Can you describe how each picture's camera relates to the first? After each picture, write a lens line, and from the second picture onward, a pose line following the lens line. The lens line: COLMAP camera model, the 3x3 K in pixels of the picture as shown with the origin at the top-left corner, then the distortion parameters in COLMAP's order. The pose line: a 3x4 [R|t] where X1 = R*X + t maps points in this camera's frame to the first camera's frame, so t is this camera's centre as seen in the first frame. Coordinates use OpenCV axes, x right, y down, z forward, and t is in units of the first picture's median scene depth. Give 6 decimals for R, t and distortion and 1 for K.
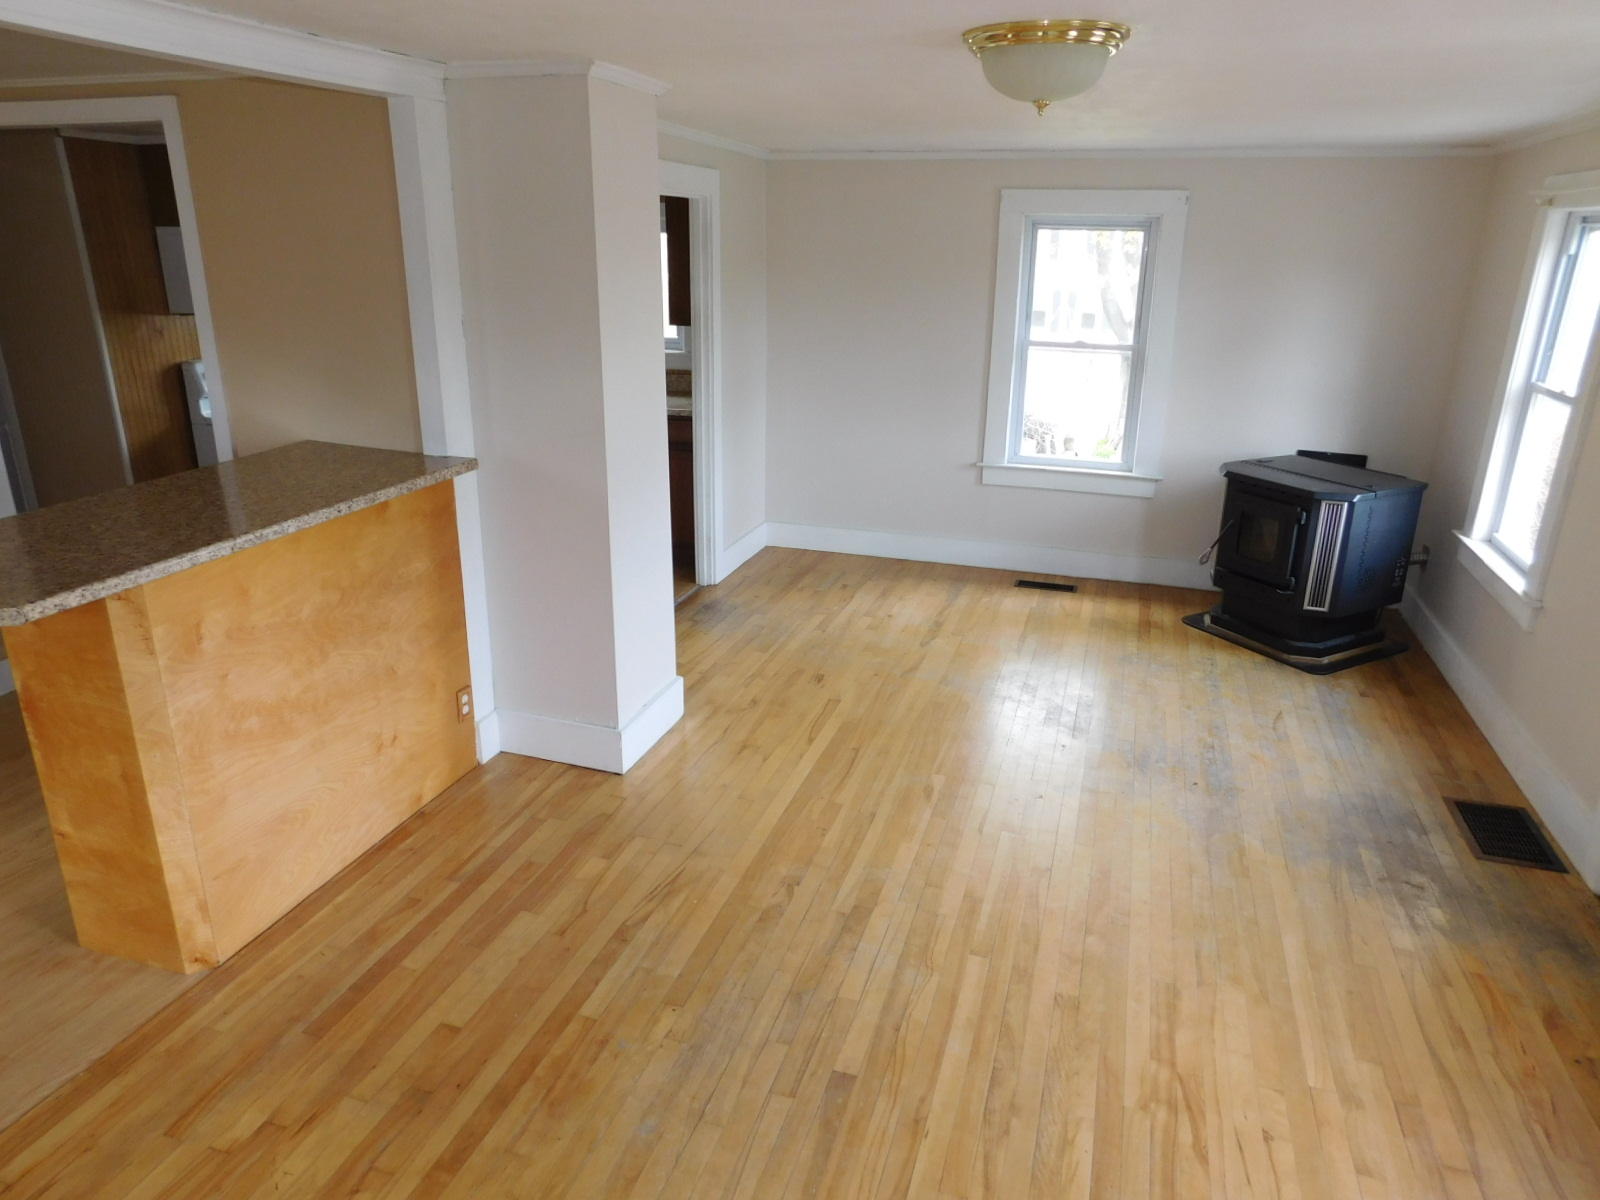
lens RADIAL K [[1050.7, 0, 797.9], [0, 1050.7, 602.1], [0, 0, 1]] dist [-0.071573, 0.055338]
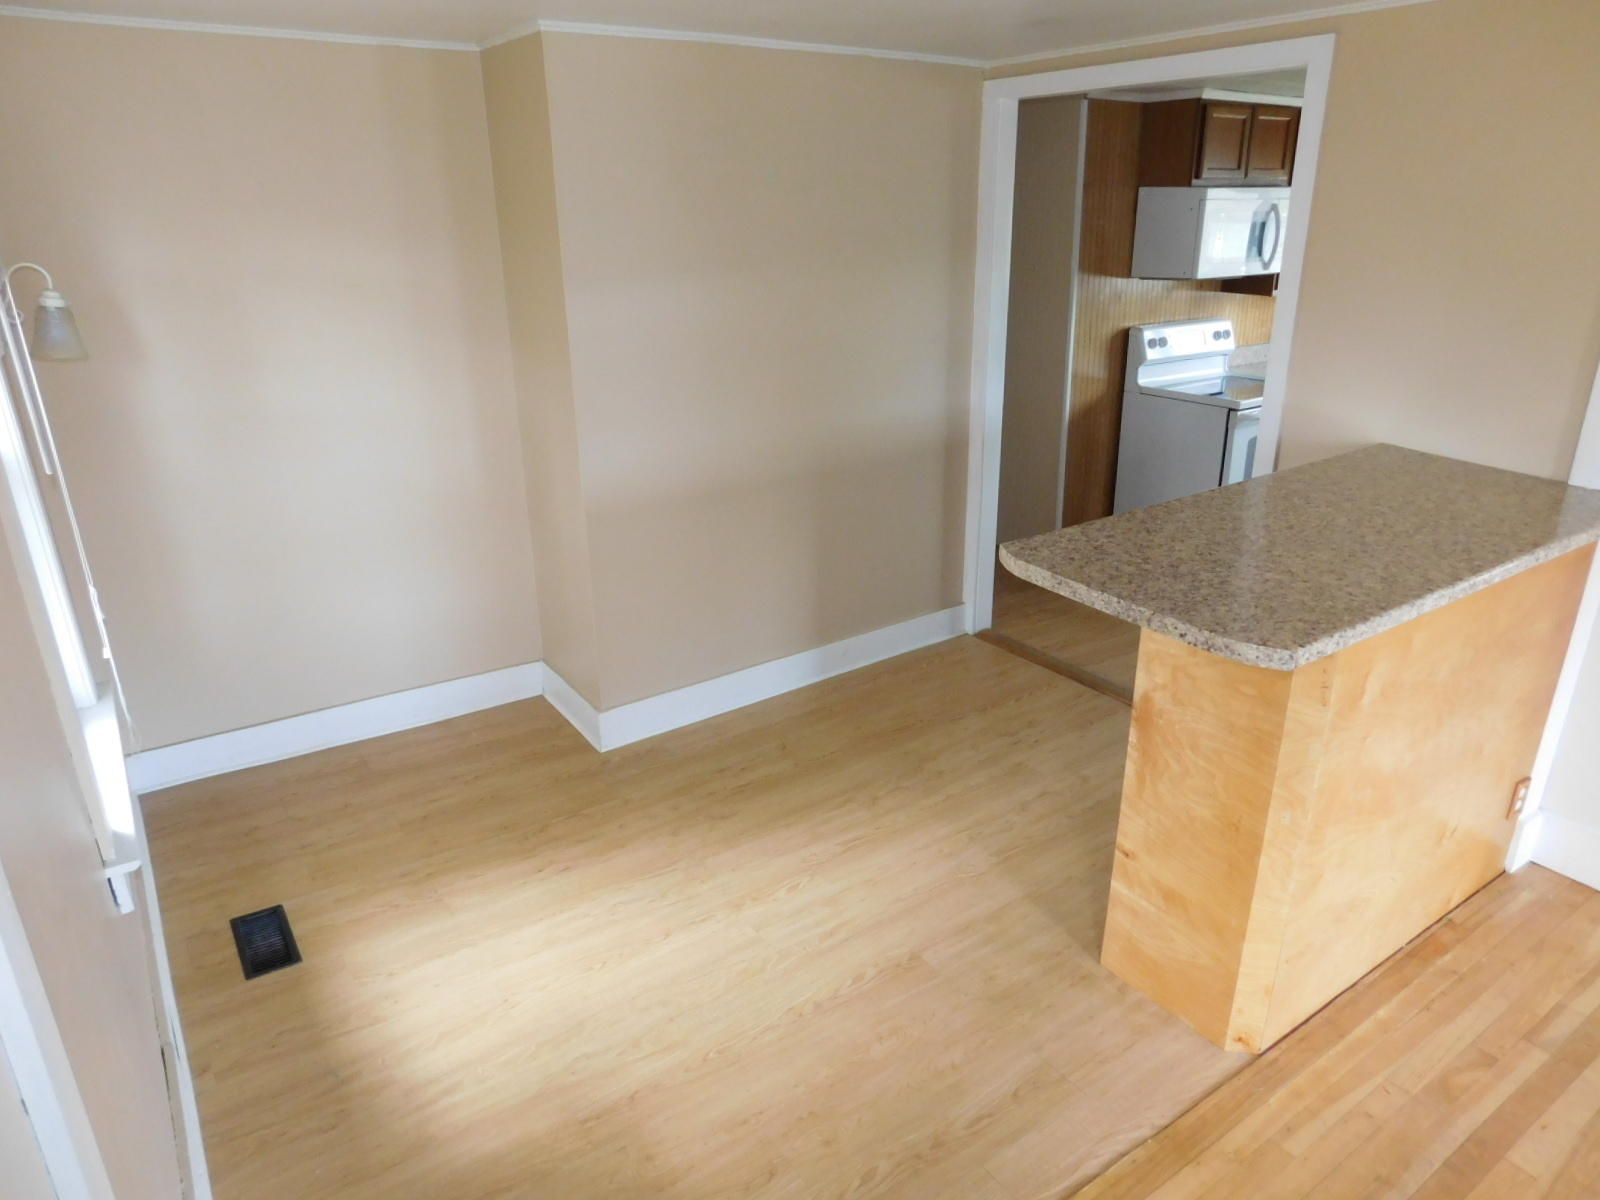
lens RADIAL K [[1060.2, 0, 798.1], [0, 1060.2, 593.3], [0, 0, 1]] dist [-0.090479, 0.088352]
pose [[0.789001, 0.197353, -0.581832, -0.418020], [-0.182094, 0.979571, 0.085333, -0.028318], [0.586787, 0.038620, 0.808820, 0.050037]]
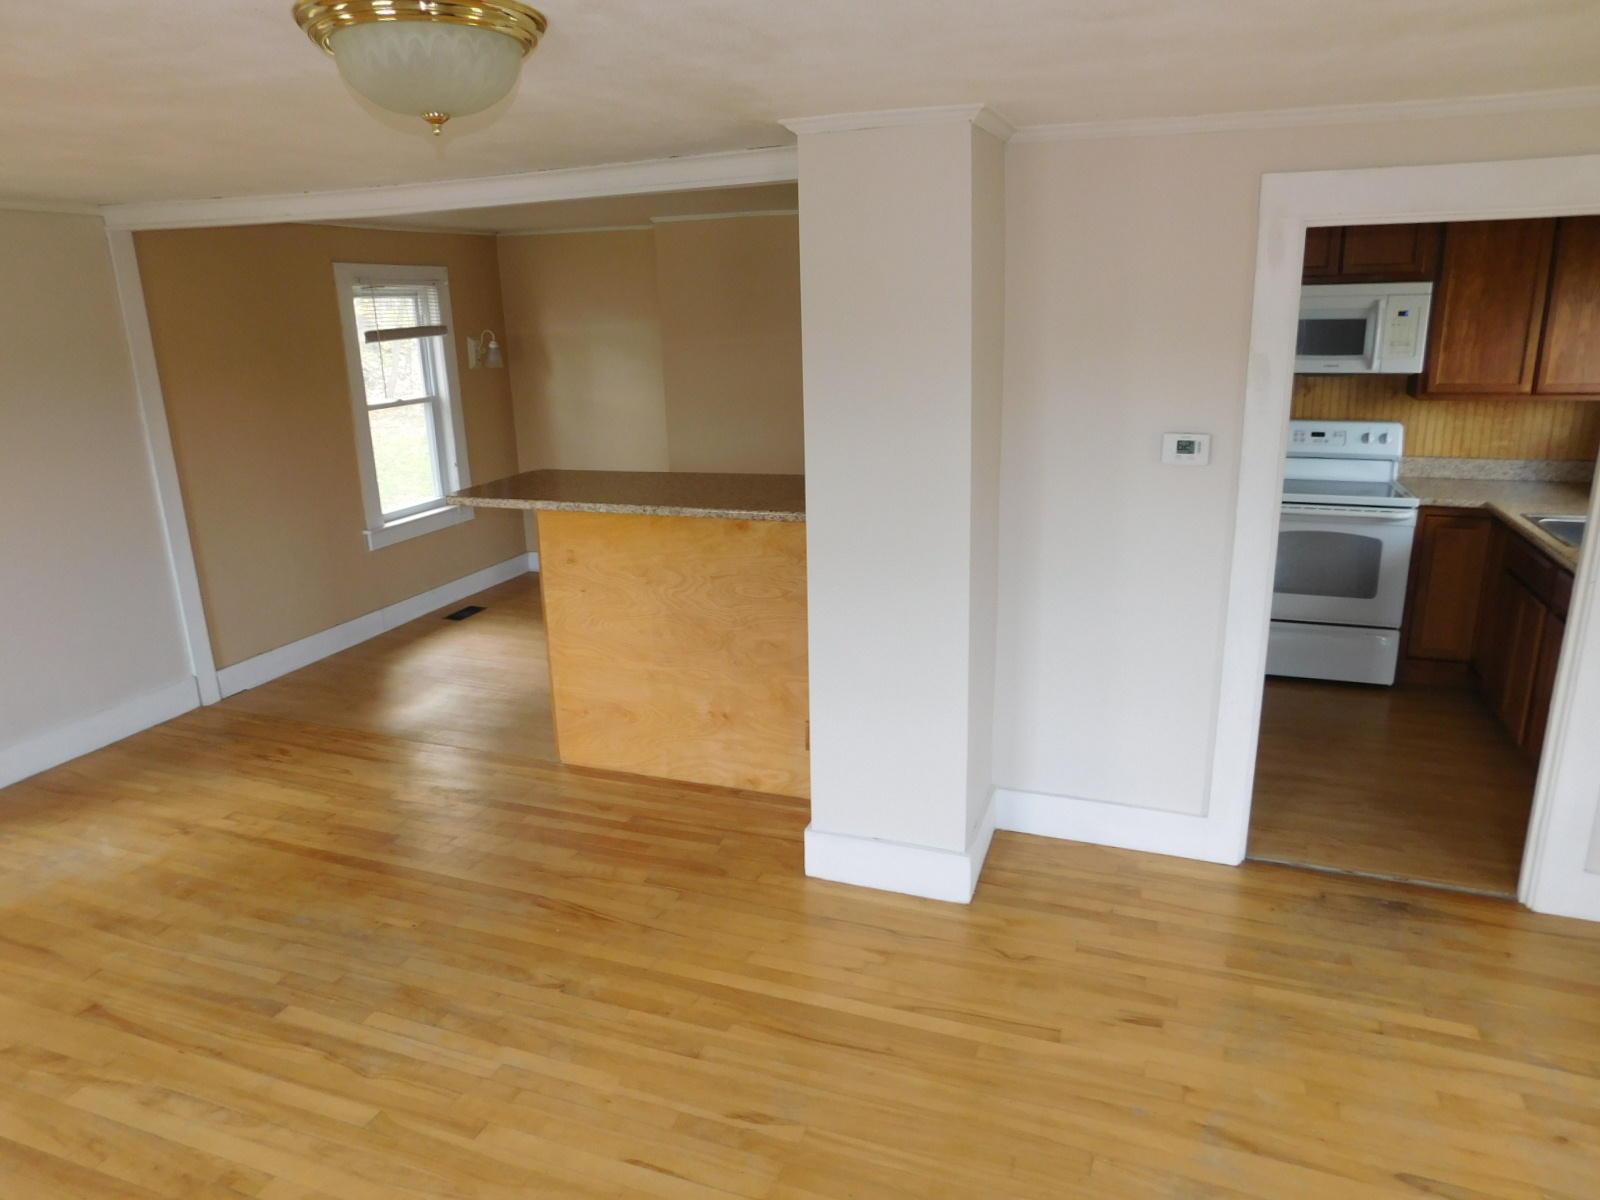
lens RADIAL K [[1050.7, 0, 797.9], [0, 1050.7, 602.1], [0, 0, 1]] dist [-0.071573, 0.055338]
pose [[-0.049209, 0.260130, -0.964319, 0.868775], [-0.305125, 0.915417, 0.262509, -0.389703], [0.951040, 0.307155, 0.034325, 1.165554]]
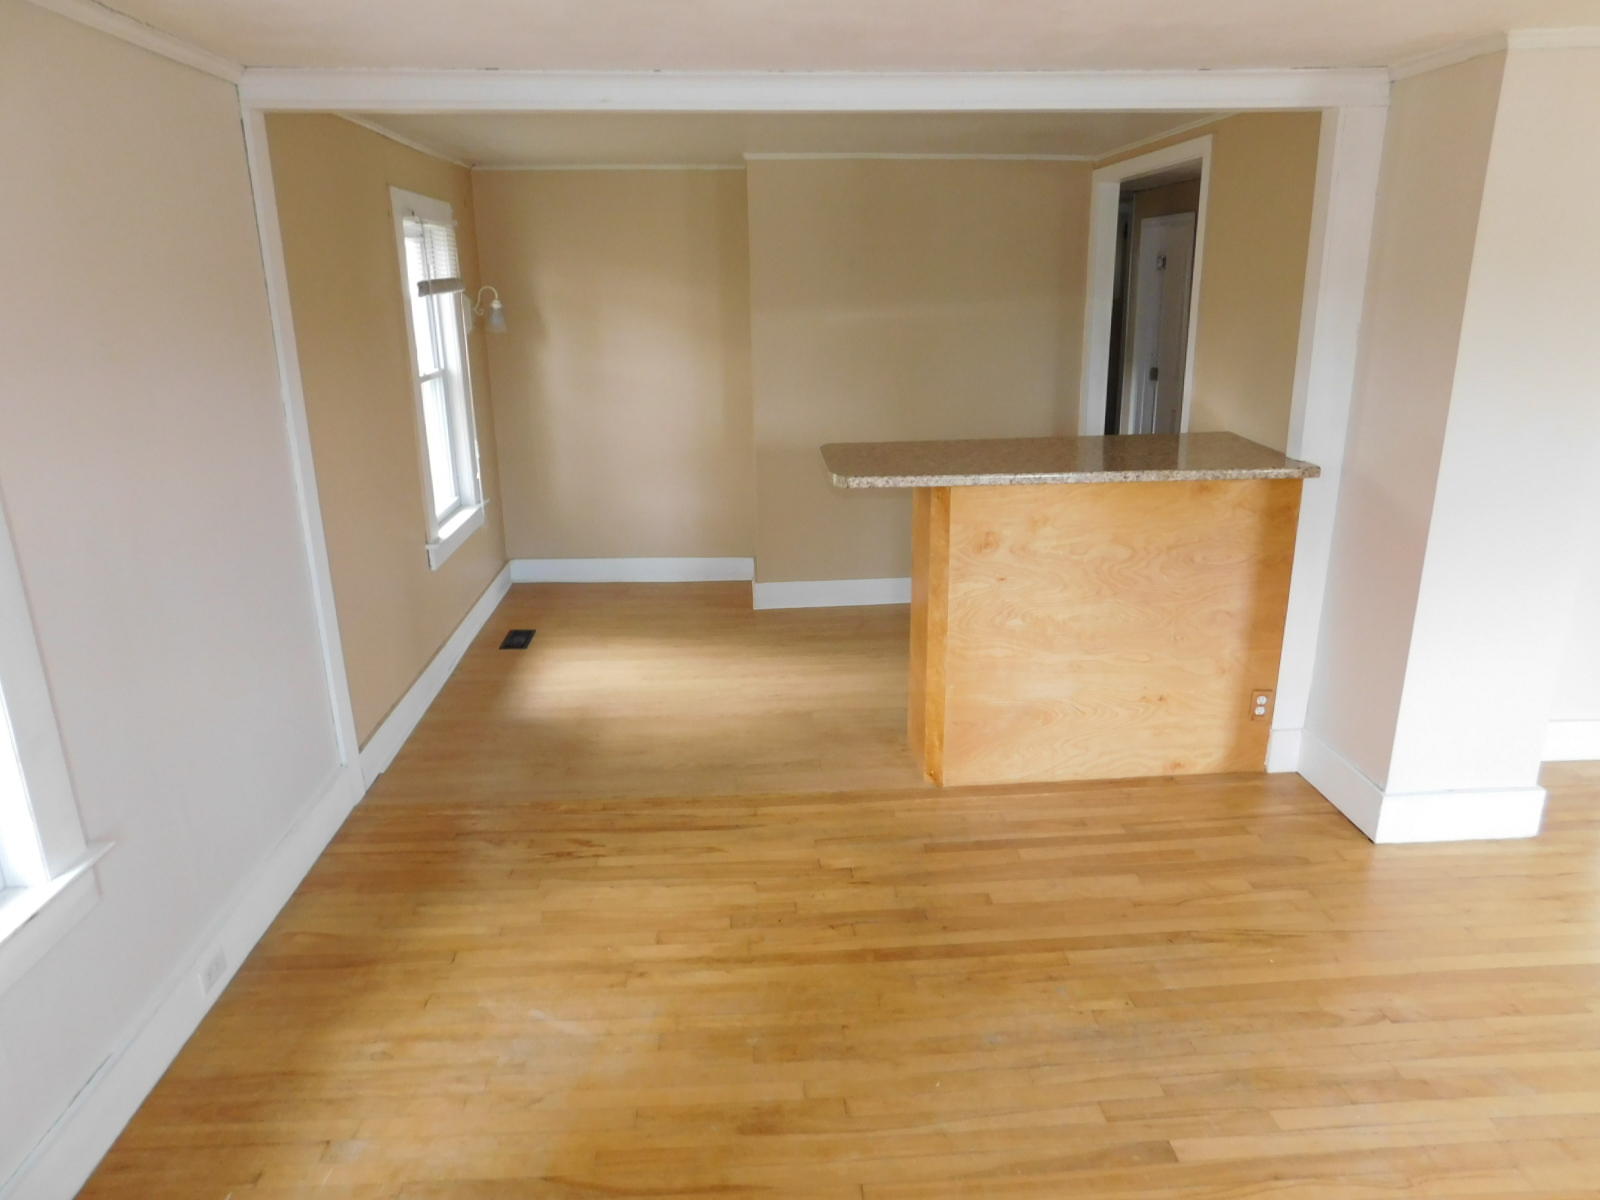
lens RADIAL K [[1050.7, 0, 797.9], [0, 1050.7, 602.1], [0, 0, 1]] dist [-0.071573, 0.055338]
pose [[0.359376, 0.257837, -0.896866, 0.508791], [-0.288298, 0.944735, 0.156077, -0.031298], [0.887543, 0.202474, 0.413849, 0.212797]]
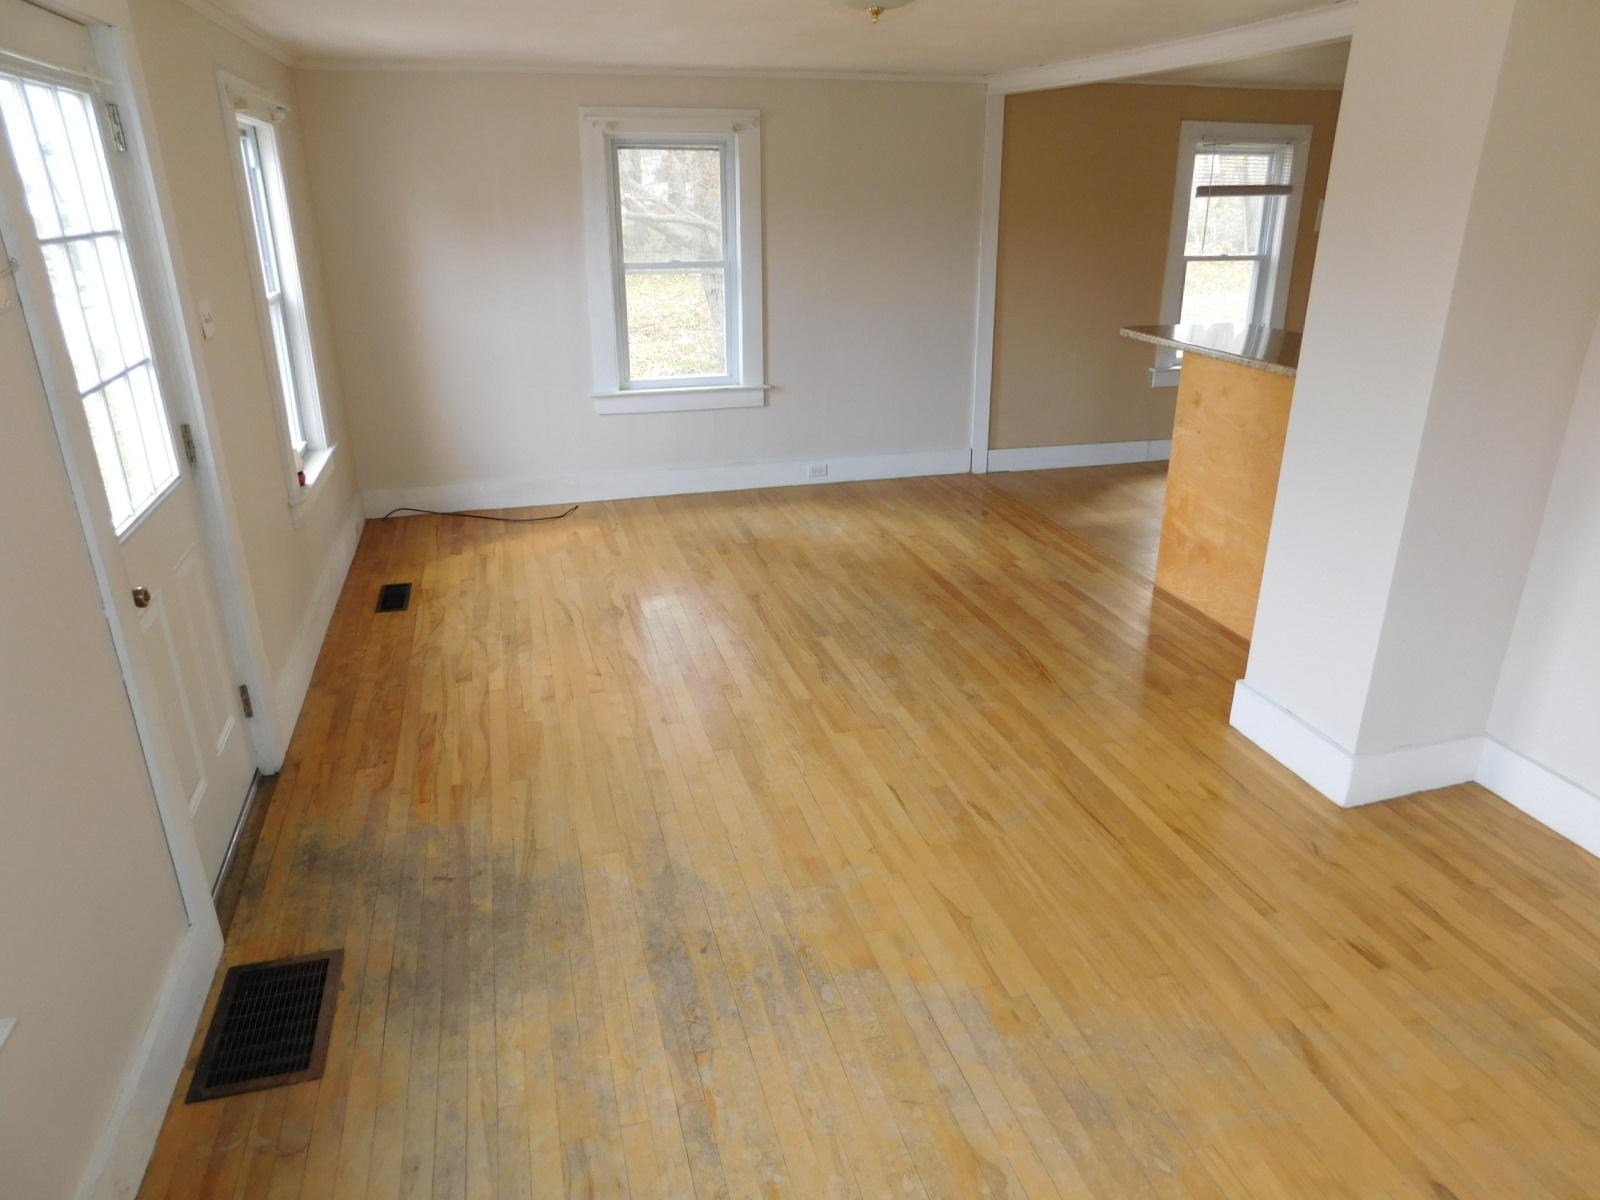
lens RADIAL K [[1050.7, 0, 797.9], [0, 1050.7, 602.1], [0, 0, 1]] dist [-0.071573, 0.055338]
pose [[-0.837310, 0.189723, -0.512754, 0.837476], [-0.189565, 0.778936, 0.597766, -0.552099], [0.512813, 0.597716, -0.616246, 1.731371]]
